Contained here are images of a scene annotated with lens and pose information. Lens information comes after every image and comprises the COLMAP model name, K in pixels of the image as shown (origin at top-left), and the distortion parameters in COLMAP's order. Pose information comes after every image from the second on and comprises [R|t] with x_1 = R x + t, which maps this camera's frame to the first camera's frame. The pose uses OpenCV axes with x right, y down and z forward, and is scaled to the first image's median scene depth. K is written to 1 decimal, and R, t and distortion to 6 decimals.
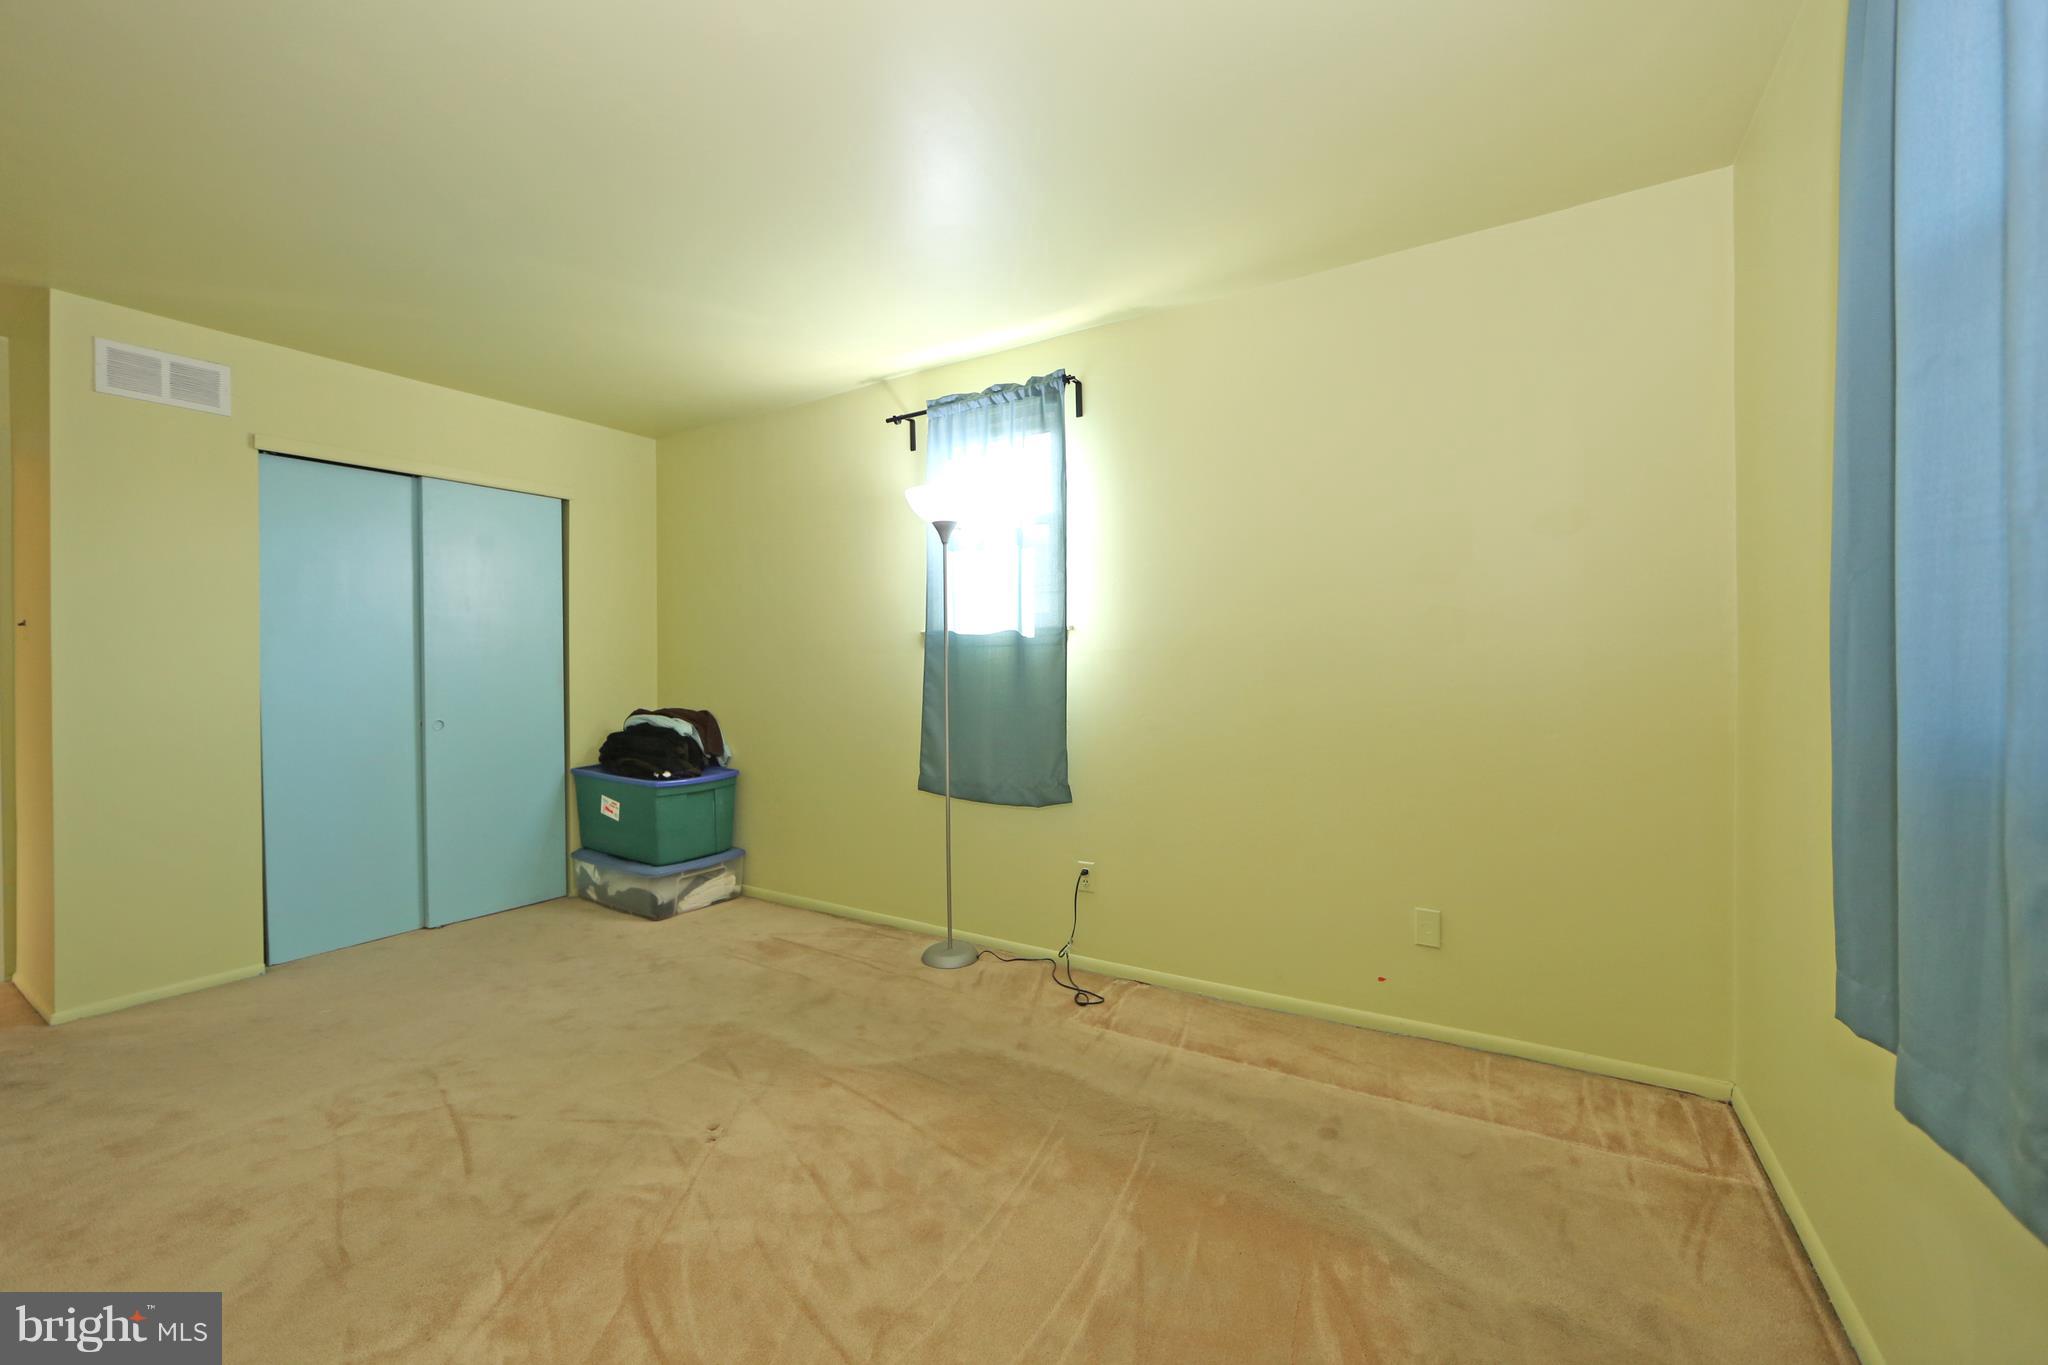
lens RADIAL K [[811.2, 0, 1014.0], [0, 811.2, 674.7], [0, 0, 1]] dist [-0.010611, 0.001328]
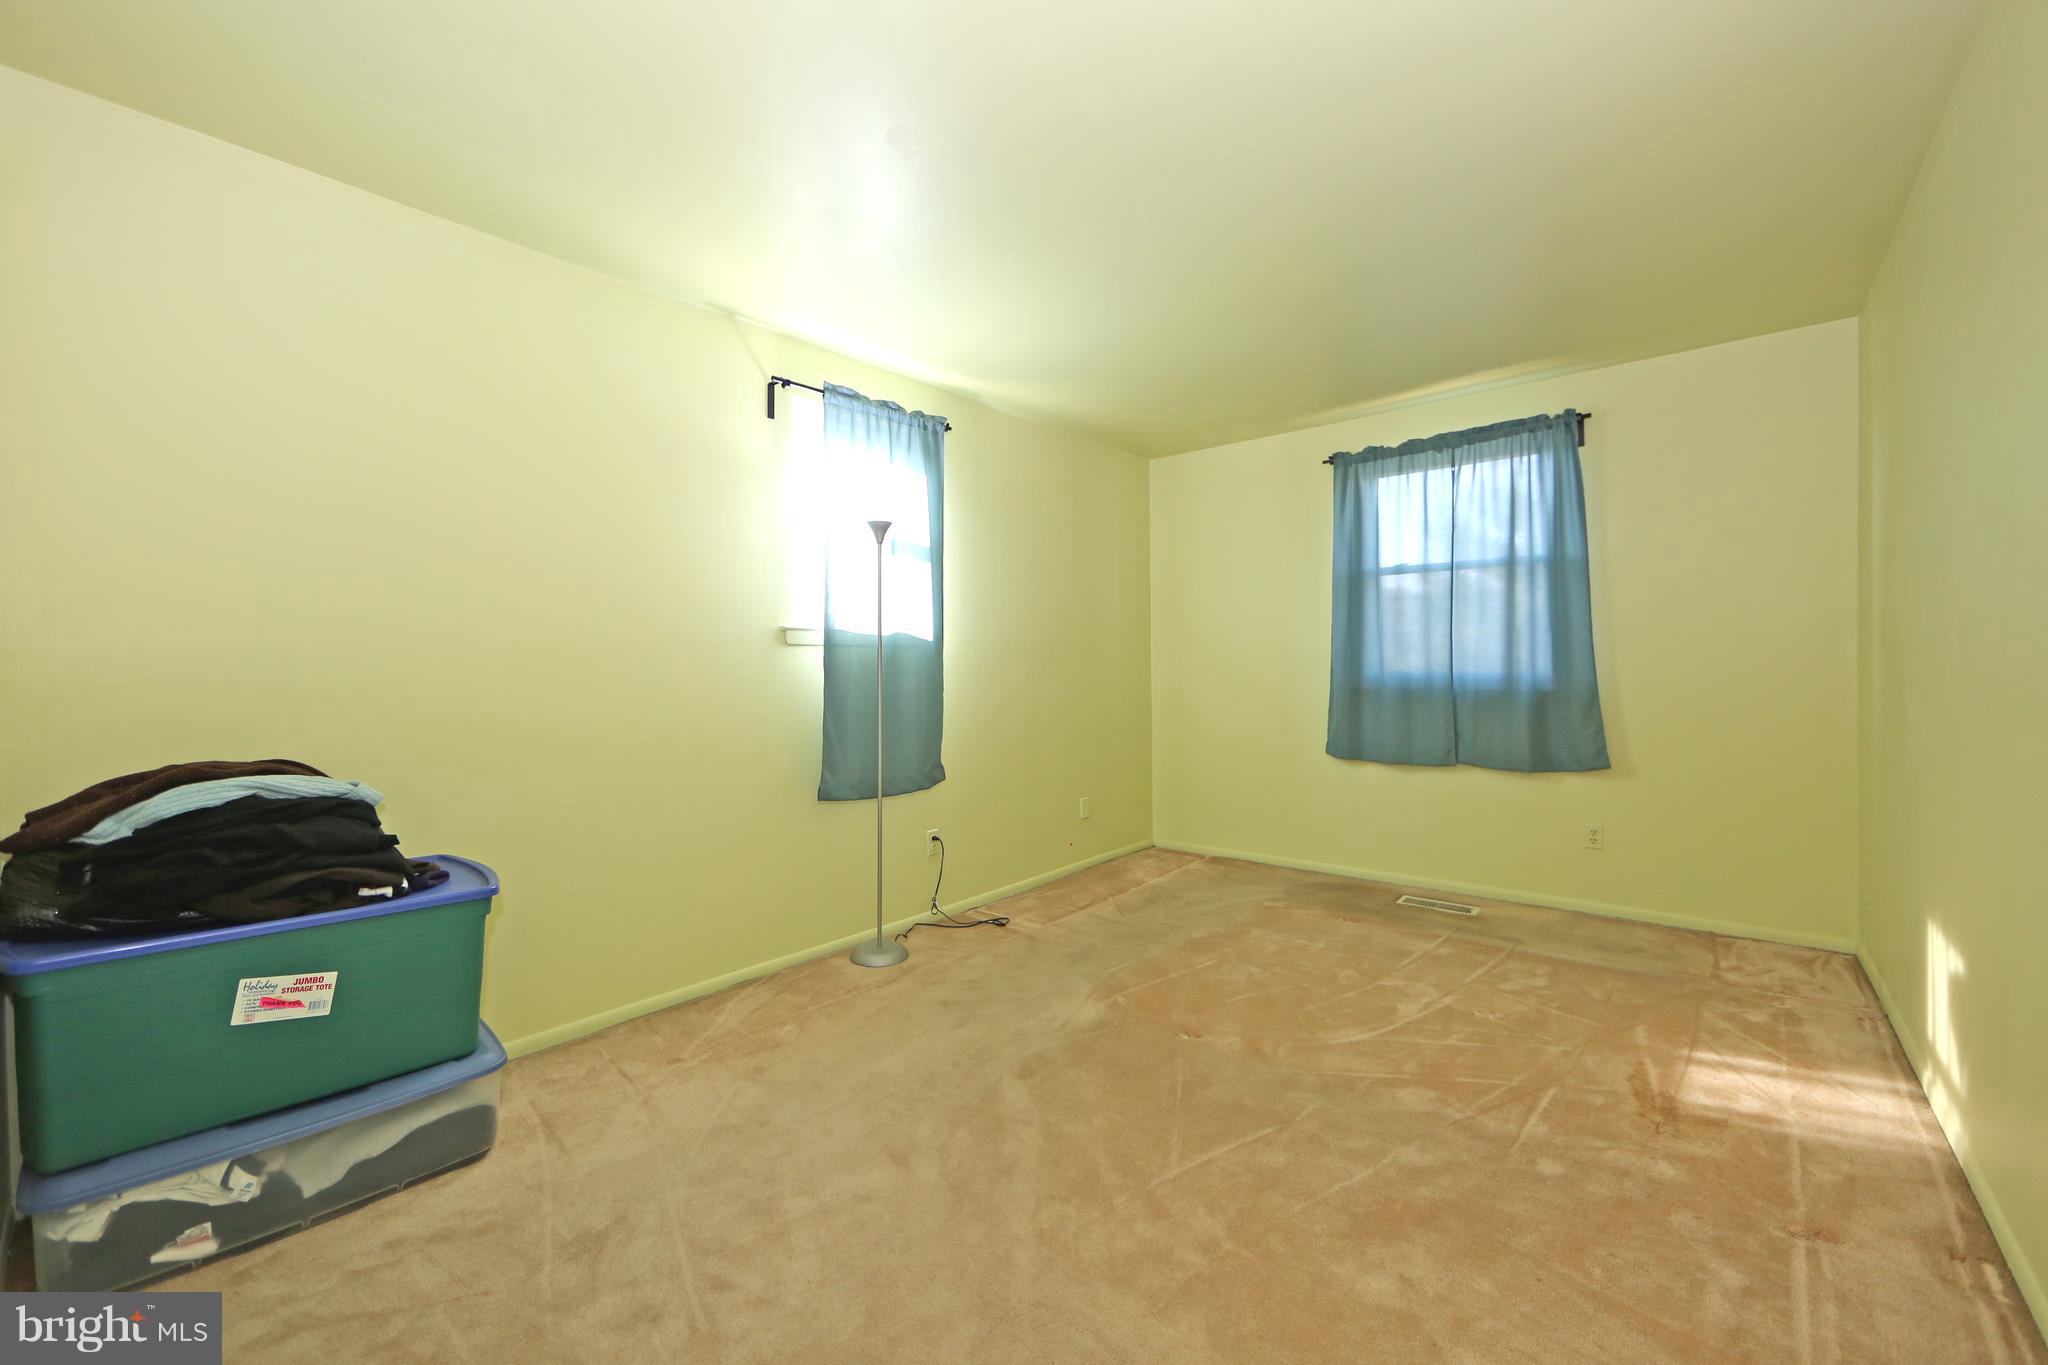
lens RADIAL K [[811.2, 0, 1014.0], [0, 811.2, 674.7], [0, 0, 1]] dist [-0.010611, 0.001328]
pose [[0.152462, -0.008134, 0.988276, -1.034545], [0.011293, 0.999915, 0.006488, -0.004034], [-0.988245, 0.010171, 0.152541, 0.672302]]
